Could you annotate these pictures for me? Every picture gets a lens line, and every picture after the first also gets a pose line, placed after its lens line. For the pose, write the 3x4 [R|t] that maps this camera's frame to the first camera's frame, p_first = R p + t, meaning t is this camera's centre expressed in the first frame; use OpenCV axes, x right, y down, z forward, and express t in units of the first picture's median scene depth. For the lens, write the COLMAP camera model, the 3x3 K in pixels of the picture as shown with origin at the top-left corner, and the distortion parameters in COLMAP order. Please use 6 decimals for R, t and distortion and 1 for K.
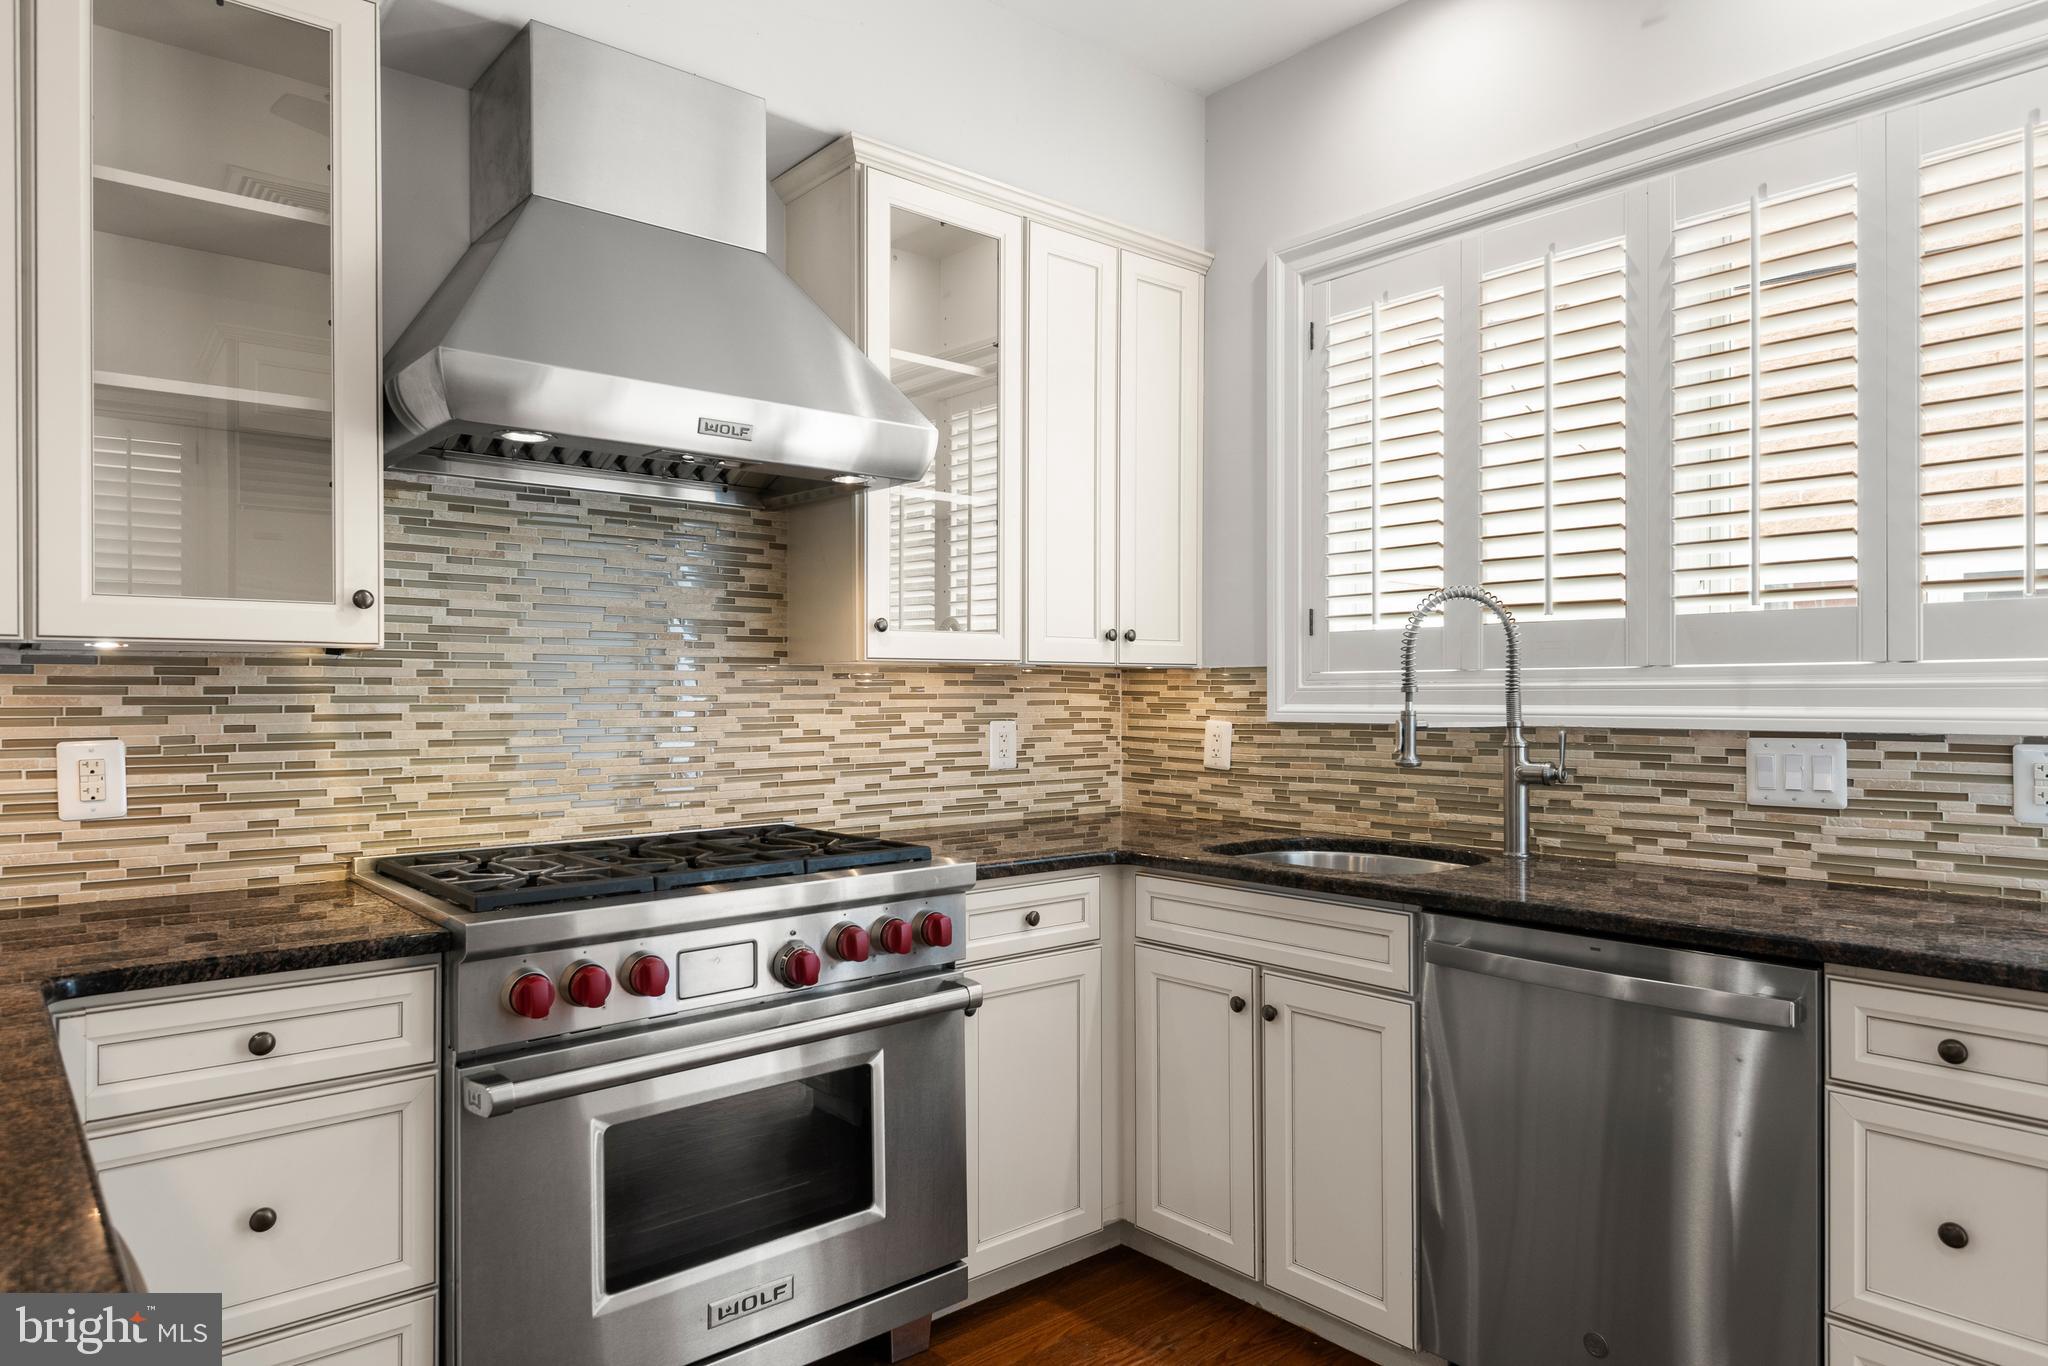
lens RADIAL K [[1251.0, 0, 1015.0], [0, 1251.0, 699.3], [0, 0, 1]] dist [0.005193, -0.005263]
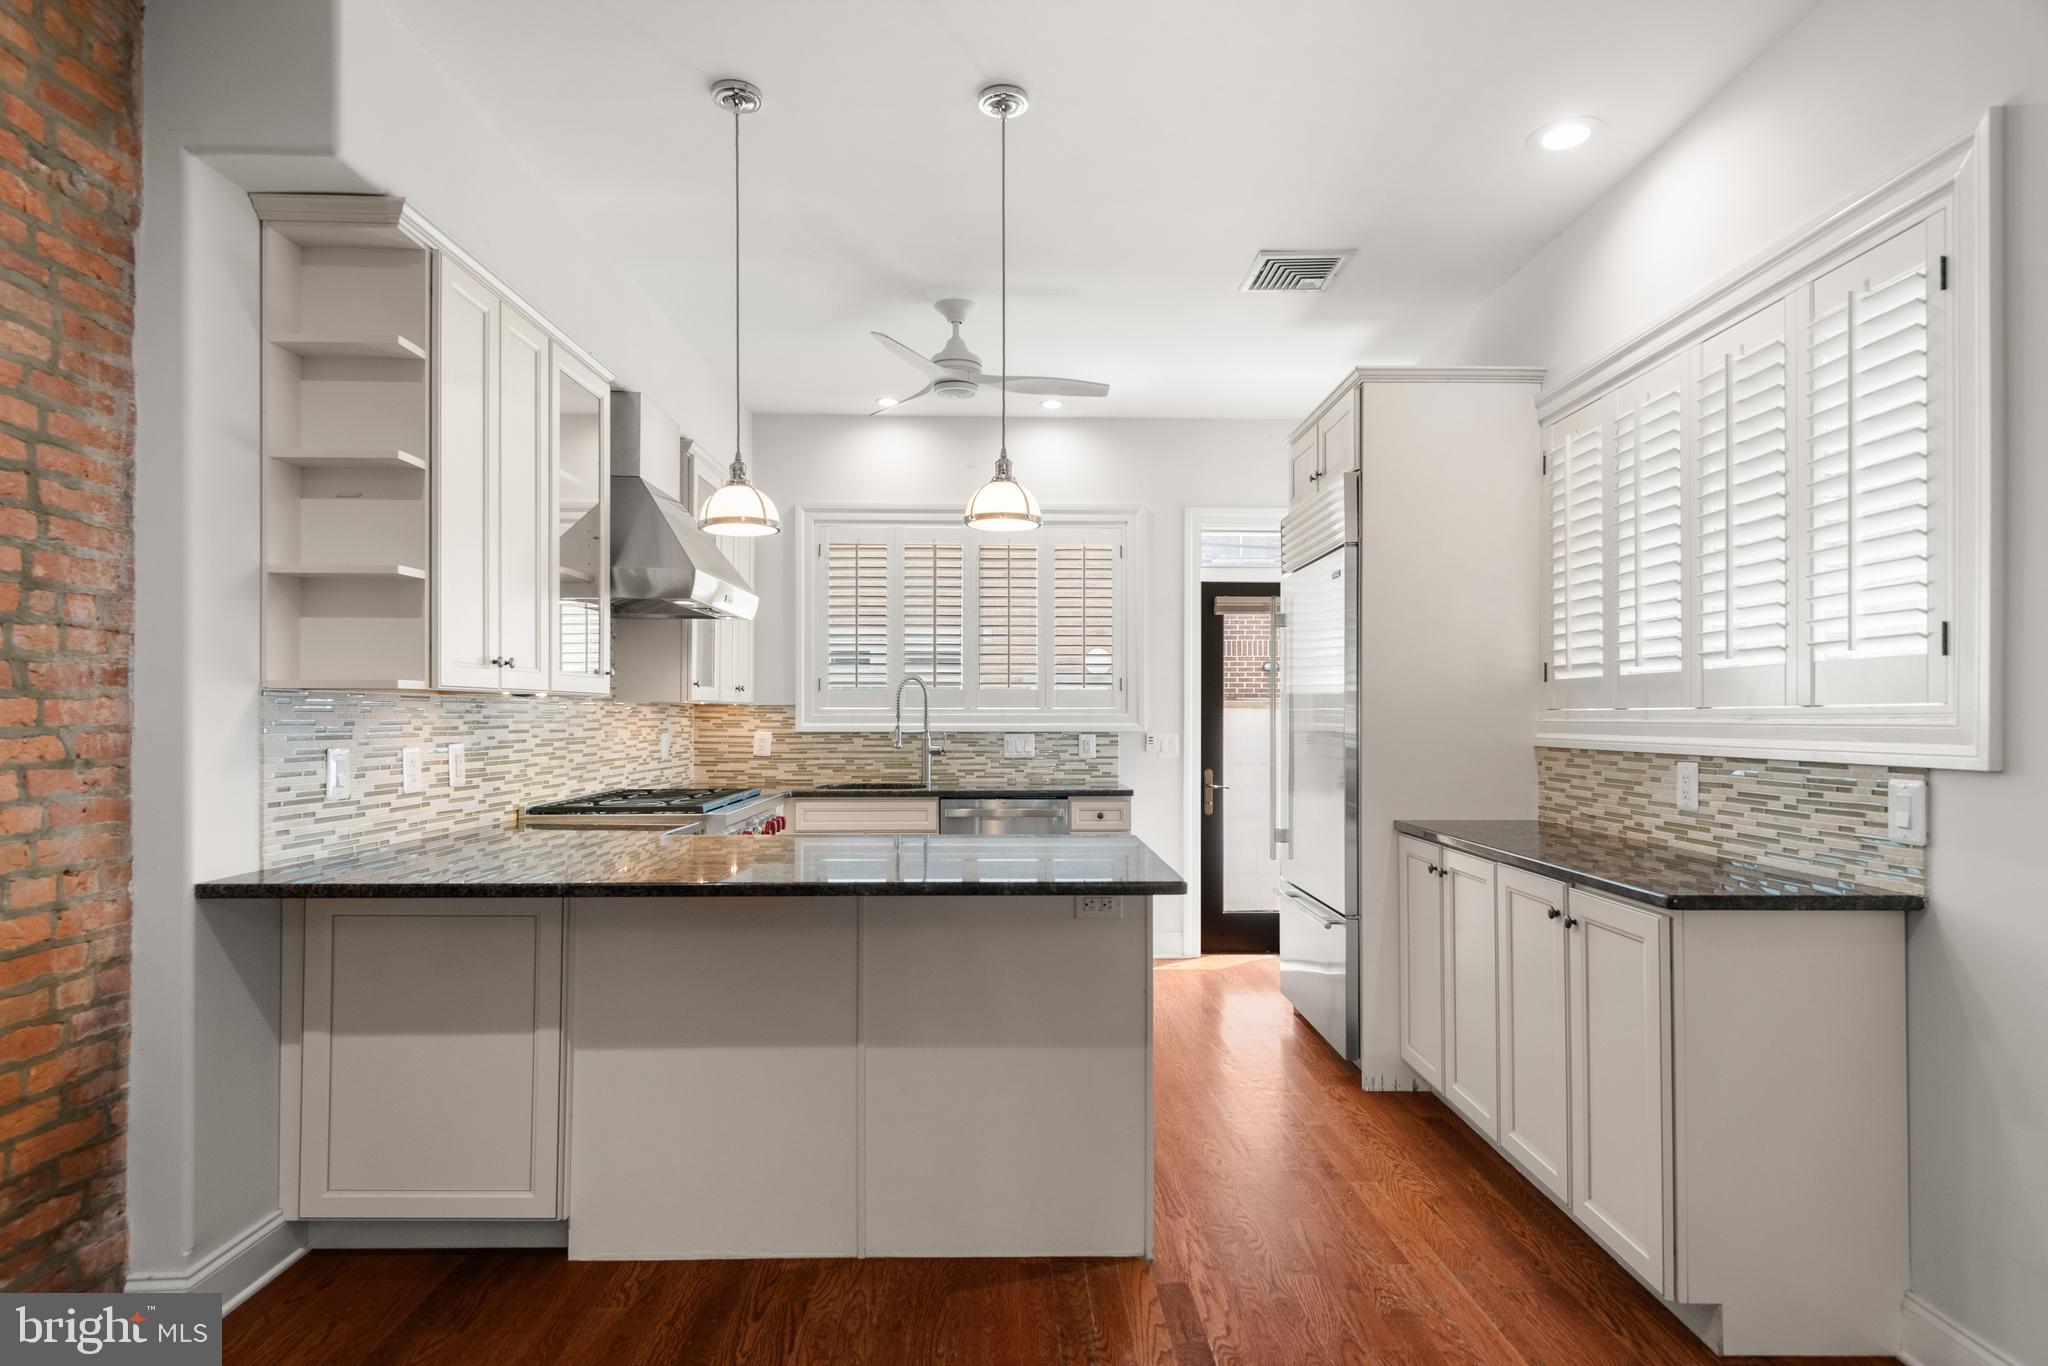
lens RADIAL K [[1077.7, 0, 1042.7], [0, 1077.7, 711.0], [0, 0, 1]] dist [0.013725, -0.010574]
pose [[0.622870, 0.006027, 0.782302, -1.145423], [0.001622, 0.999958, -0.008995, 0.000314], [-0.782324, 0.006872, 0.622834, -0.526411]]
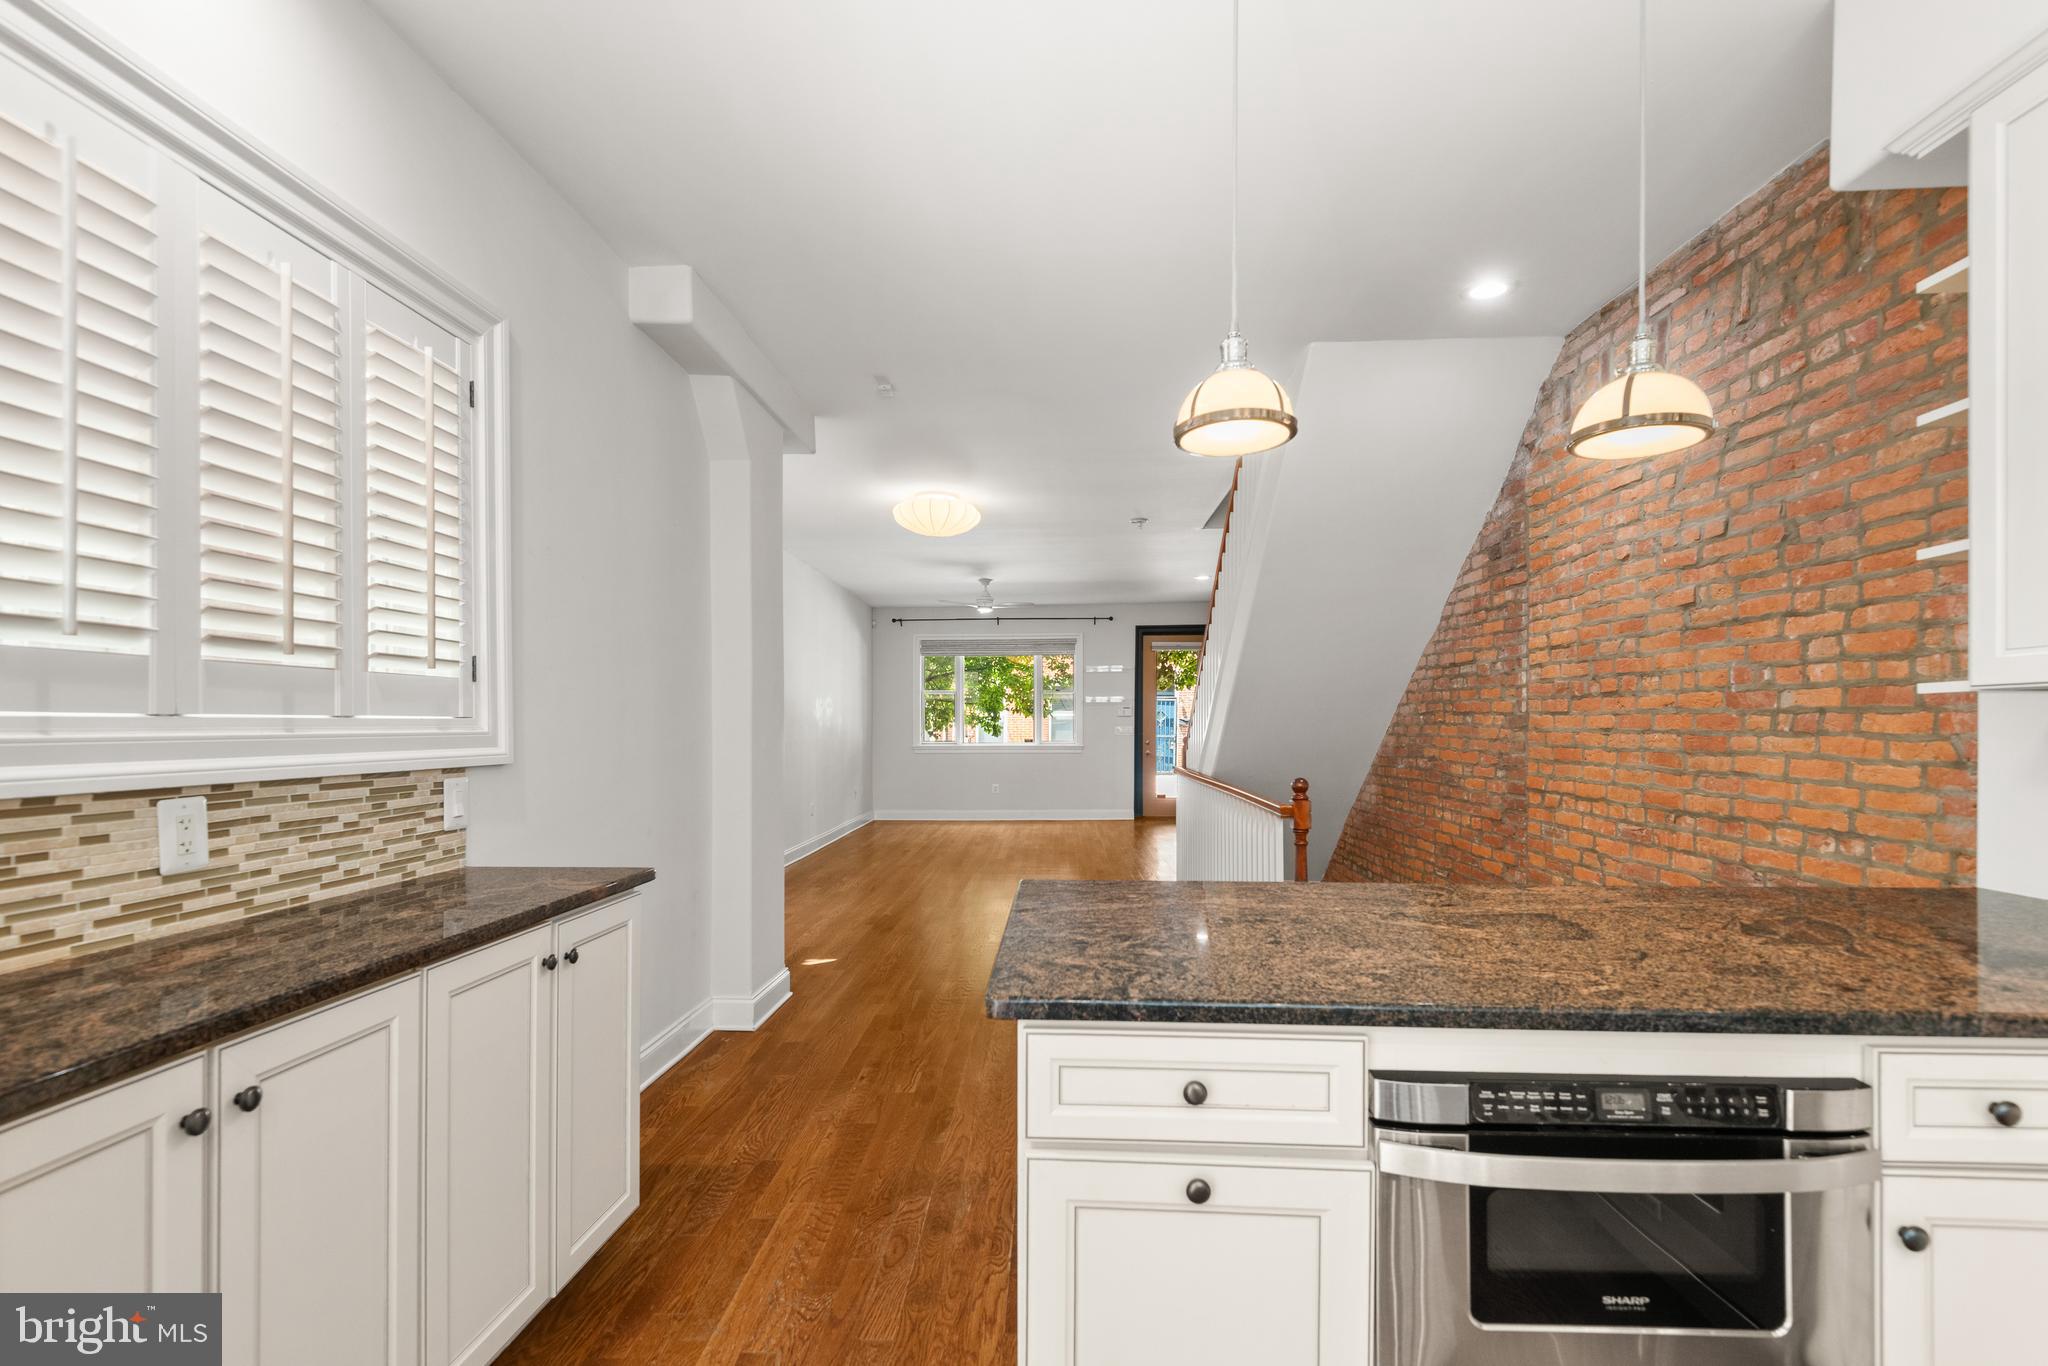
lens RADIAL K [[952.7, 0, 1010.7], [0, 952.7, 730.8], [0, 0, 1]] dist [0.030815, -0.016385]
pose [[-0.693220, 0.007282, -0.720689, 0.238307], [-0.000100, 0.999948, 0.010200, -0.008138], [0.720726, 0.007143, -0.693184, 0.514291]]
